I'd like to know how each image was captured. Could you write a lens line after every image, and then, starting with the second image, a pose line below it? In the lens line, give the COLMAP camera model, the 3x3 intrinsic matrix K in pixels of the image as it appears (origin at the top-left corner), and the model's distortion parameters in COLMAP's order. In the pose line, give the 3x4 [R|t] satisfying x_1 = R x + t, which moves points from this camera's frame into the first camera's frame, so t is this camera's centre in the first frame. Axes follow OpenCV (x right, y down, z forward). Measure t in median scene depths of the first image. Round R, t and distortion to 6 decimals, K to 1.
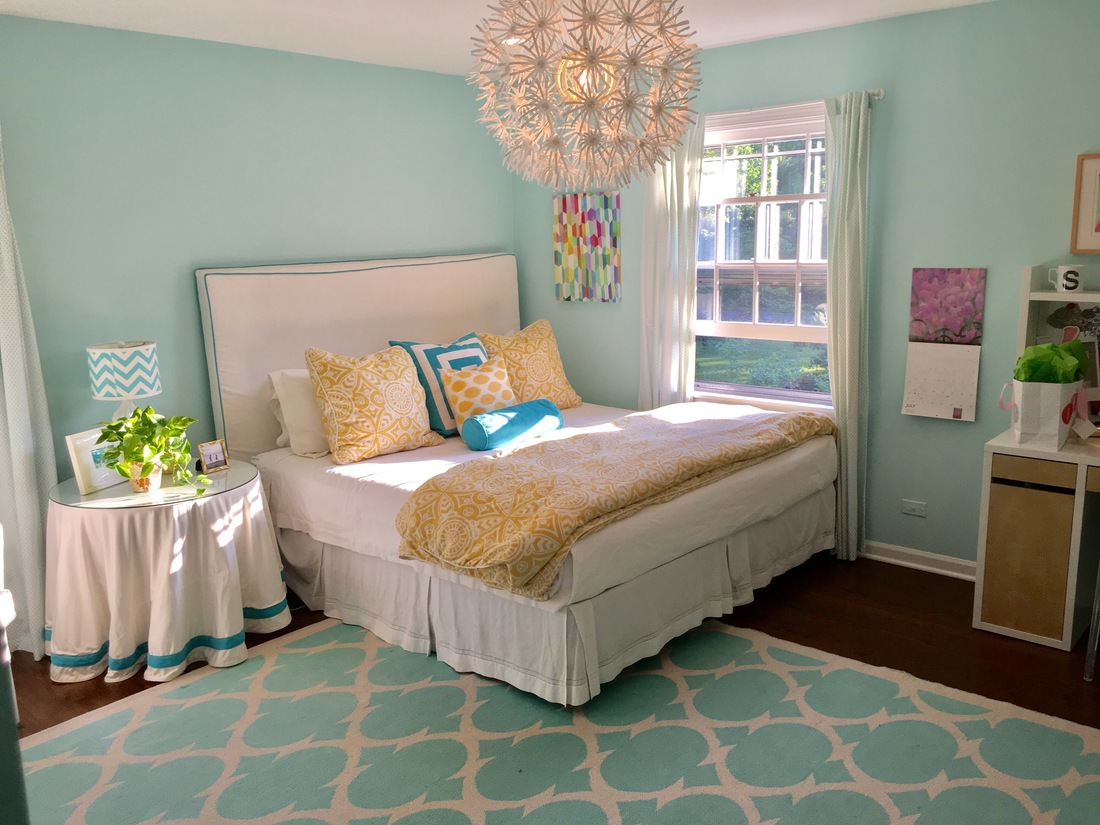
lens RADIAL K [[948.0, 0, 550.0], [0, 948.0, 412.5], [0, 0, 1]] dist [0.148364, -0.203899]
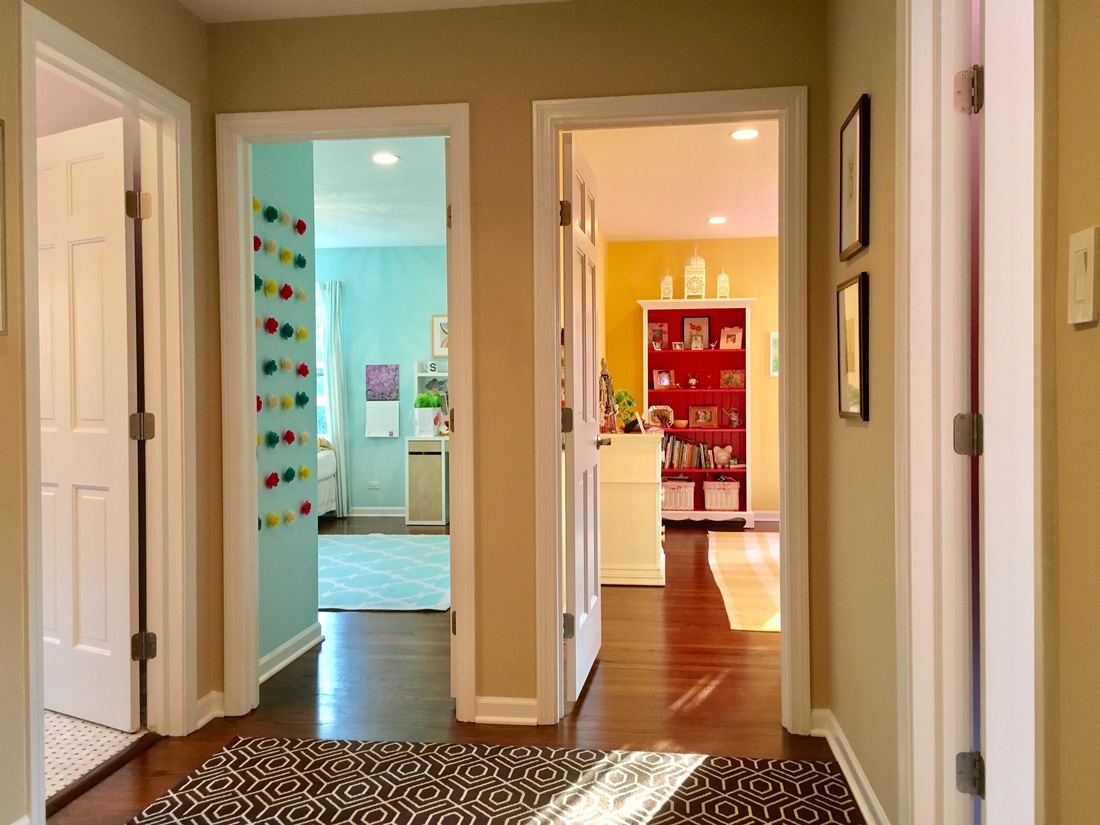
lens RADIAL K [[948.0, 0, 550.0], [0, 948.0, 412.5], [0, 0, 1]] dist [0.148364, -0.203899]
pose [[0.825368, -0.006972, 0.564552, -0.470241], [0.097620, 0.986626, -0.130534, 0.267255], [-0.556091, 0.162850, 0.815011, -0.900576]]
